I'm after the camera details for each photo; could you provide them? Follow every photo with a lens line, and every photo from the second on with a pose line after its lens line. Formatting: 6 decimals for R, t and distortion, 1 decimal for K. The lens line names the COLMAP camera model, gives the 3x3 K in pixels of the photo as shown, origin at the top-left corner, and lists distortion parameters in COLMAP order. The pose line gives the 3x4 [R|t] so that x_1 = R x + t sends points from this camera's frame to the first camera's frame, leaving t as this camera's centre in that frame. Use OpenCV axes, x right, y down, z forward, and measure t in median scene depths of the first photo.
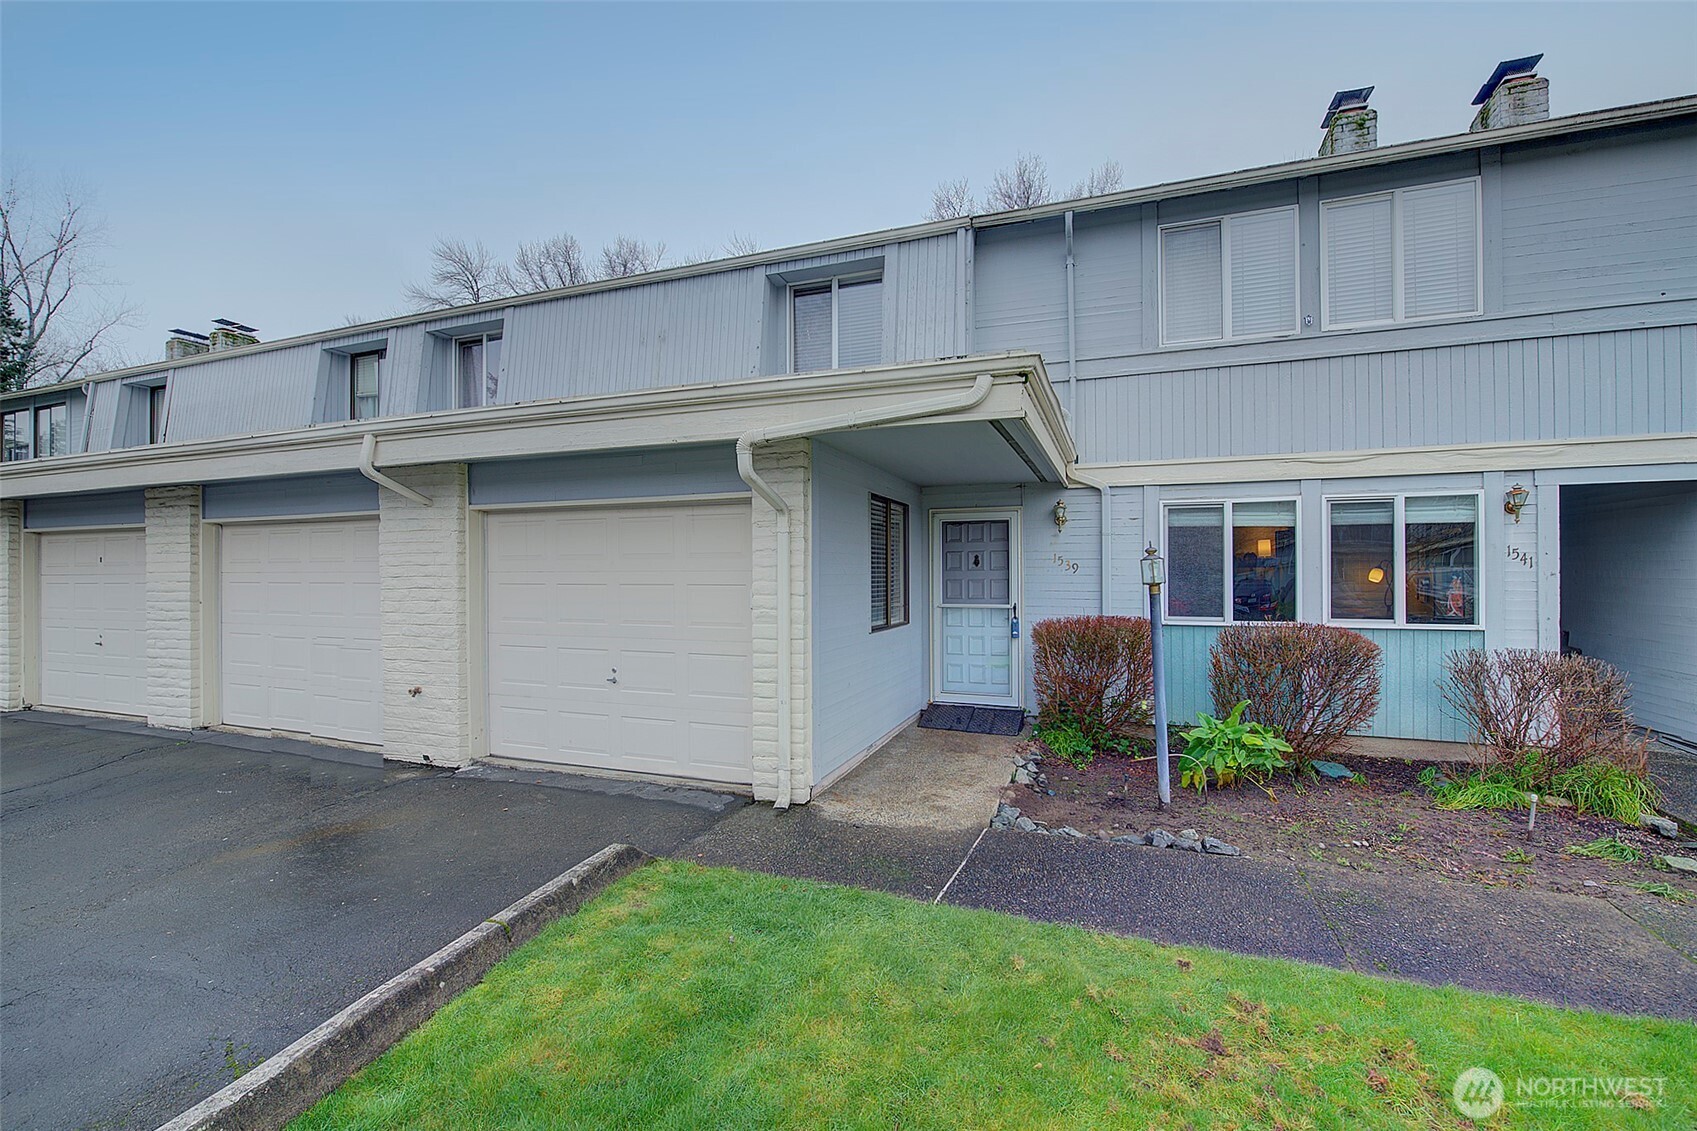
lens RADIAL K [[733.4, 0, 841.7], [0, 733.4, 561.9], [0, 0, 1]] dist [0.001517, 0.000389]
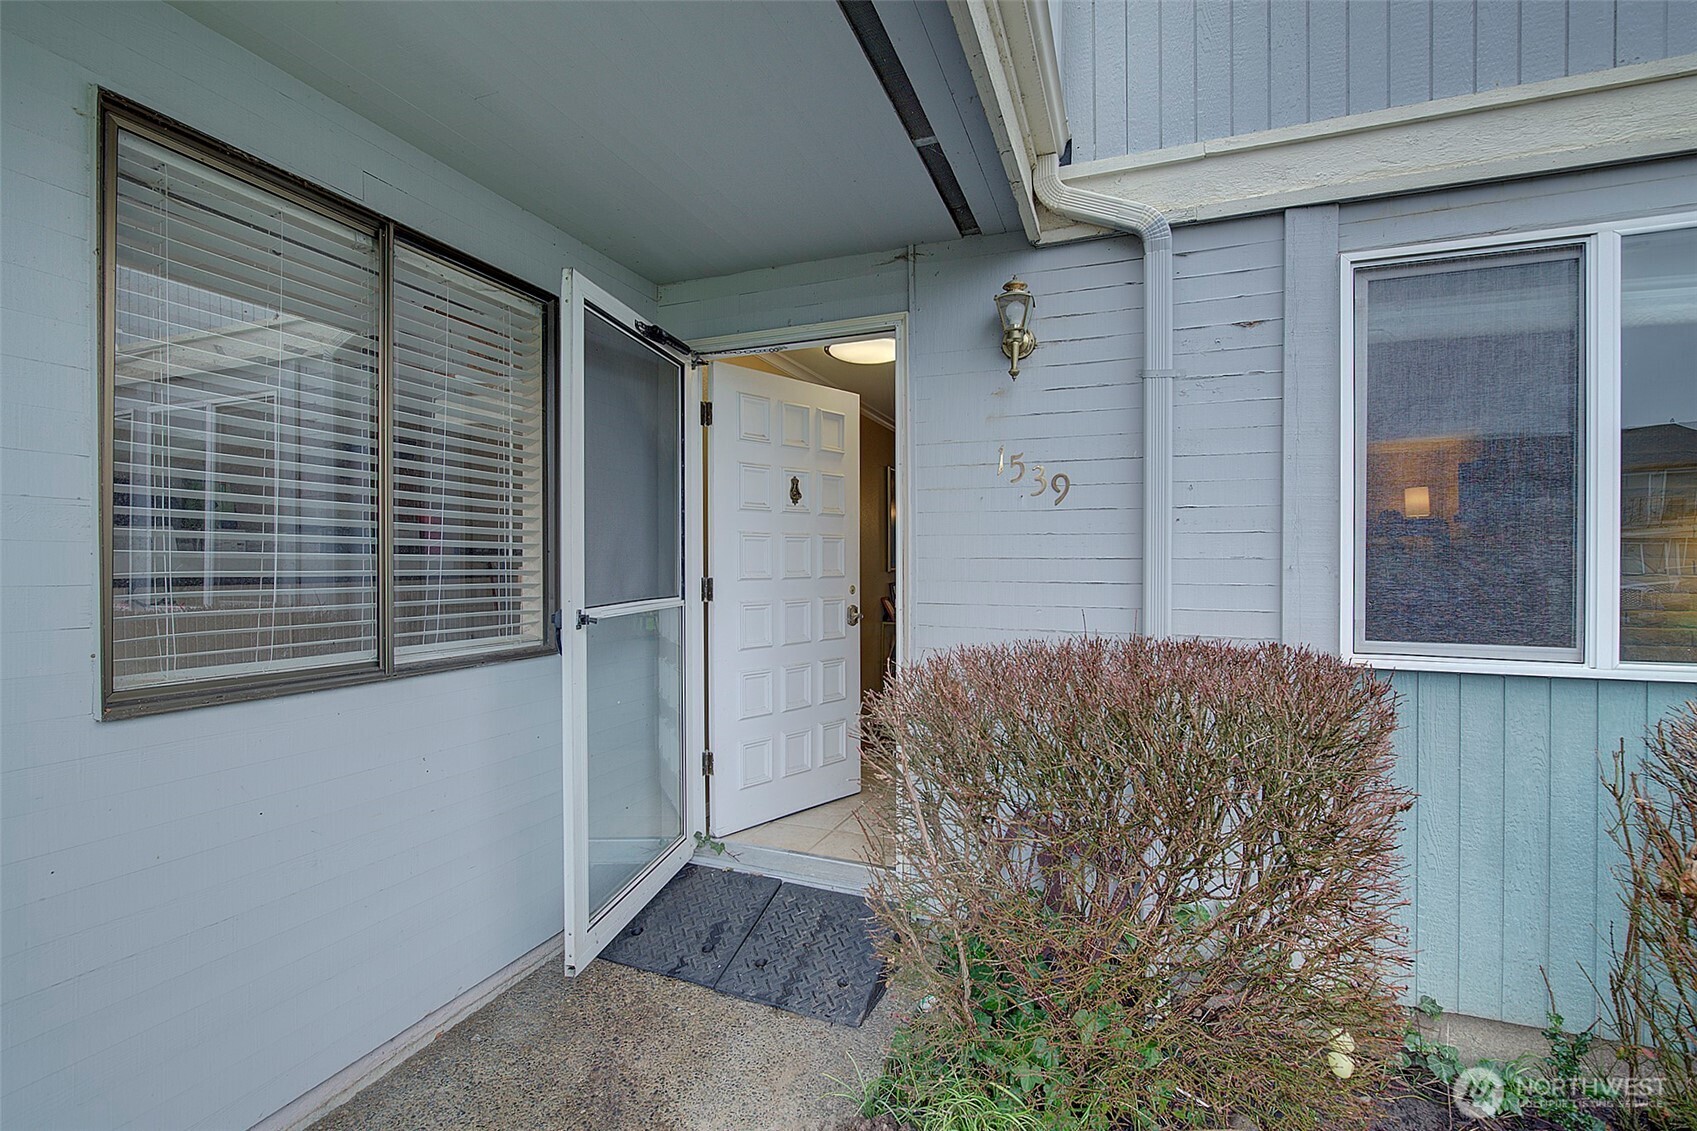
lens RADIAL K [[733.4, 0, 857.0], [0, 733.4, 570.9], [0, 0, 1]] dist [0.001517, 0.000389]
pose [[0.999936, 0.007488, 0.008538, 0.227547], [-0.007620, 0.999850, 0.015557, 0.040945], [-0.008420, -0.015621, 0.999843, 0.678686]]
